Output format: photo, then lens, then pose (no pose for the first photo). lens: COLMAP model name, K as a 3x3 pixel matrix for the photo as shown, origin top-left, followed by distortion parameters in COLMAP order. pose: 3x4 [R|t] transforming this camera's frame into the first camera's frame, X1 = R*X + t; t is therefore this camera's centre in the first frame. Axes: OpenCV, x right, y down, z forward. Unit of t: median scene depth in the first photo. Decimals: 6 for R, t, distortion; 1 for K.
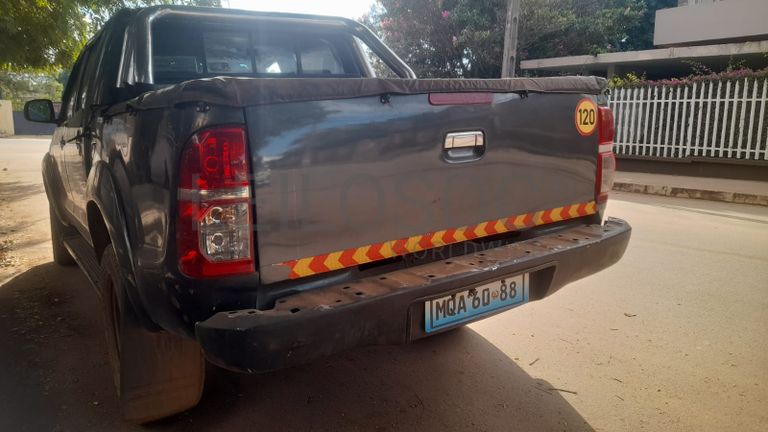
lens RADIAL K [[572.1, 0, 393.6], [0, 572.1, 193.5], [0, 0, 1]] dist [0.068305, 0.049673]
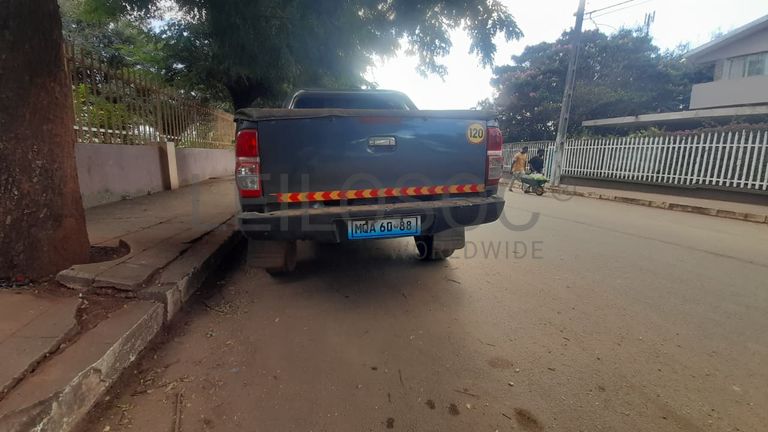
lens RADIAL K [[306.8, 0, 378.6], [0, 306.8, 193.1], [0, 0, 1]] dist [0.000886, -0.000056]
pose [[0.924075, 0.070446, -0.375662, 0.419791], [-0.073301, 0.997287, 0.006707, 0.058348], [0.375116, 0.021339, 0.926732, 0.058768]]
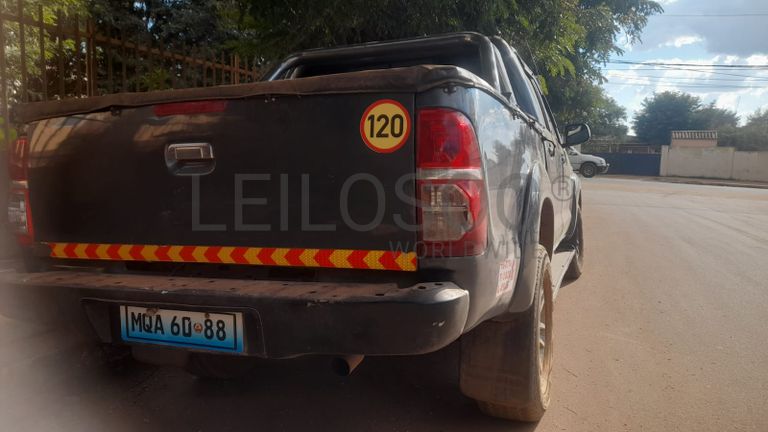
lens RADIAL K [[572.1, 0, 393.6], [0, 572.1, 193.5], [0, 0, 1]] dist [0.068305, 0.049673]
pose [[0.555284, 0.061979, -0.829348, 0.913768], [-0.121844, 0.992522, -0.007406, -0.048318], [0.822687, 0.105163, 0.558684, 0.631290]]
